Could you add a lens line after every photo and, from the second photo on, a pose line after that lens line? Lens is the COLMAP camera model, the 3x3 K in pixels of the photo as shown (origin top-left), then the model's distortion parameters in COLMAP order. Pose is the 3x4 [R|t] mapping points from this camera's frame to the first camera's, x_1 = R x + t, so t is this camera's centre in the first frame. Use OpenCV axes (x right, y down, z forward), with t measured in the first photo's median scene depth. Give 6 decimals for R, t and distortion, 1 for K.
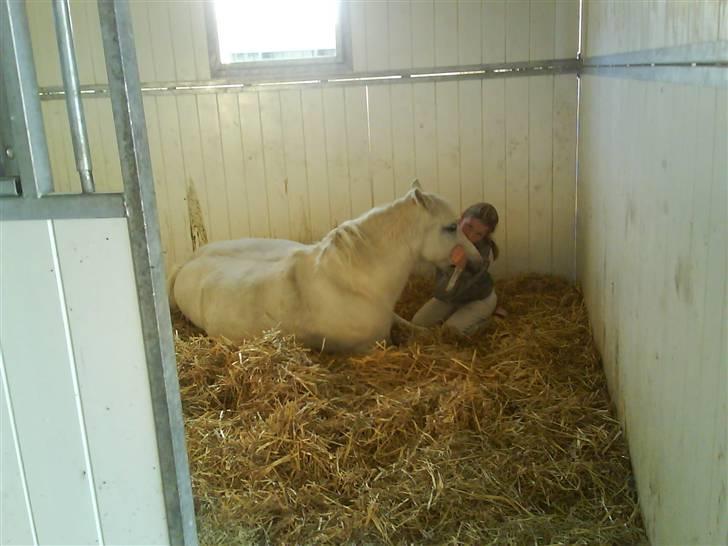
lens RADIAL K [[813.3, 0, 364.3], [0, 813.3, 272.7], [0, 0, 1]] dist [0.129864, 0.000000]
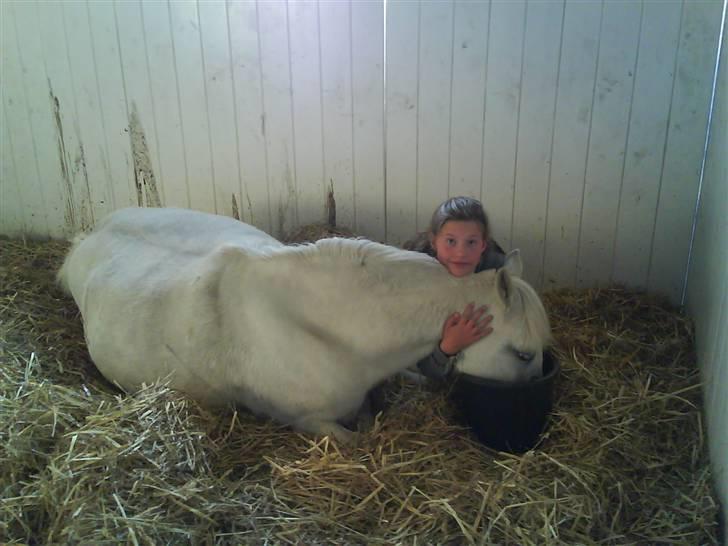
lens RADIAL K [[813.3, 0, 364.0], [0, 813.3, 273.6], [0, 0, 1]] dist [0.129864, 0.000000]
pose [[0.991426, 0.084961, -0.099282, 0.072017], [-0.073079, 0.990353, 0.117733, -0.073032], [0.108327, -0.109468, 0.988070, 0.336357]]
